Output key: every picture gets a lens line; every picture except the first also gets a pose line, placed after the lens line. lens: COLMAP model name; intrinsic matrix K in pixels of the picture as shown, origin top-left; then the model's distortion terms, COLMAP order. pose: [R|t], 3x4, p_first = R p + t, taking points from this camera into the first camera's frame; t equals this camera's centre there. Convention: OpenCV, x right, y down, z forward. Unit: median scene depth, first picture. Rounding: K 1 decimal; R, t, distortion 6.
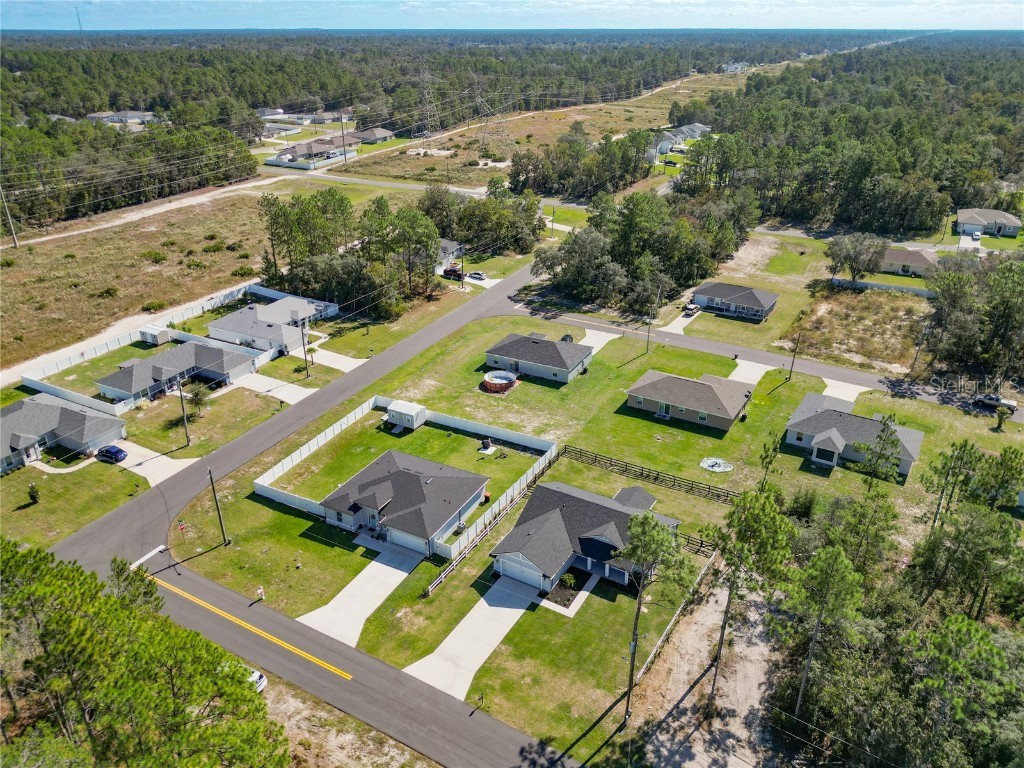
lens RADIAL K [[731.8, 0, 508.9], [0, 731.8, 379.3], [0, 0, 1]] dist [0.051719, -0.107483]
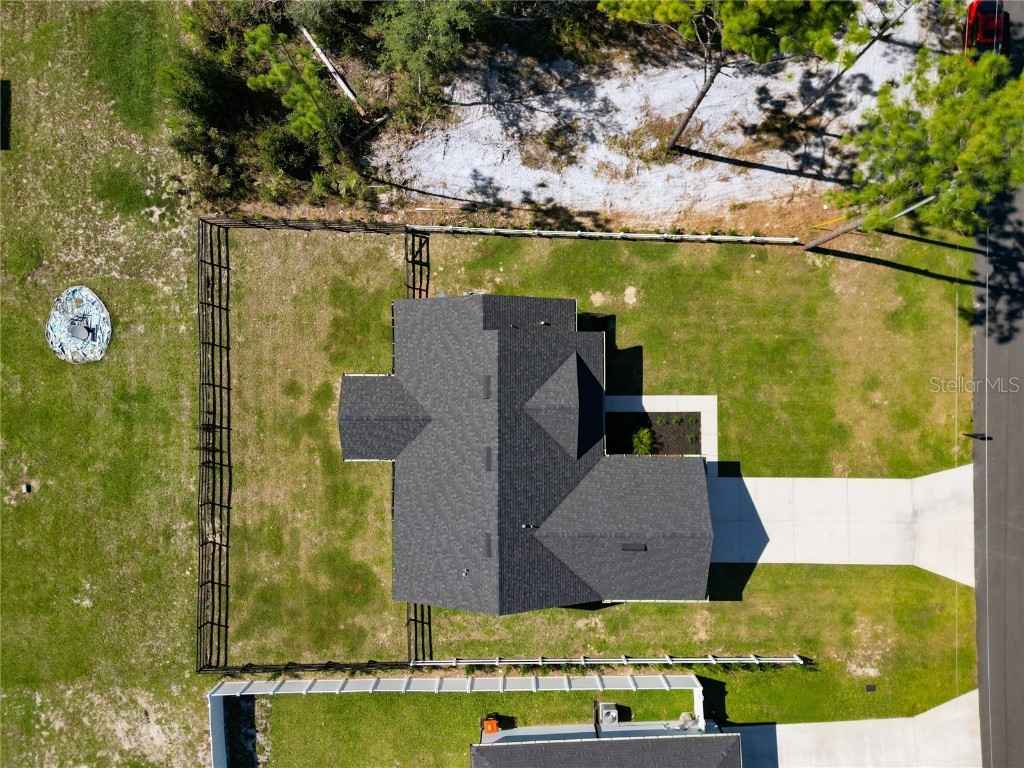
lens RADIAL K [[727.0, 0, 497.8], [0, 727.0, 402.0], [0, 0, 1]] dist [0.043712, -0.005122]
pose [[-0.511407, -0.859261, 0.011564, 0.098774], [0.376604, -0.212007, 0.901788, -0.147609], [-0.772420, 0.465536, 0.432023, 0.549352]]
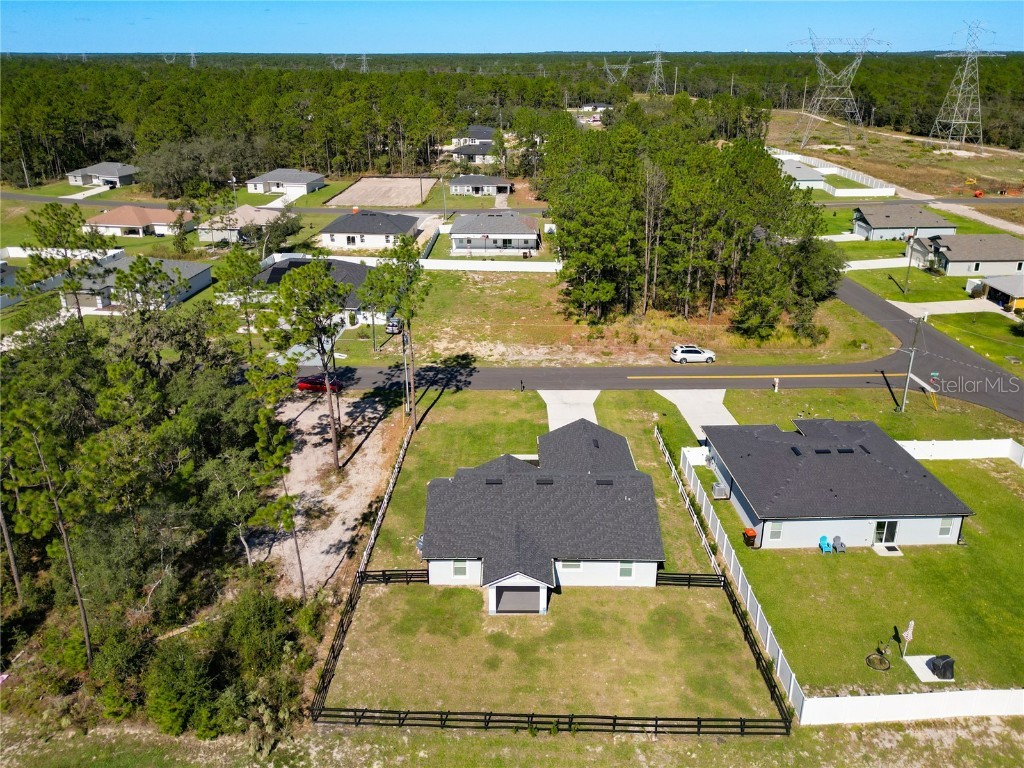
lens RADIAL K [[735.3, 0, 505.6], [0, 735.3, 366.4], [0, 0, 1]] dist [0.060304, -0.079656]
pose [[-0.859424, 0.196591, -0.471956, 0.294566], [-0.220217, 0.690753, 0.688741, -0.221798], [0.461405, 0.695853, -0.550357, 0.872501]]
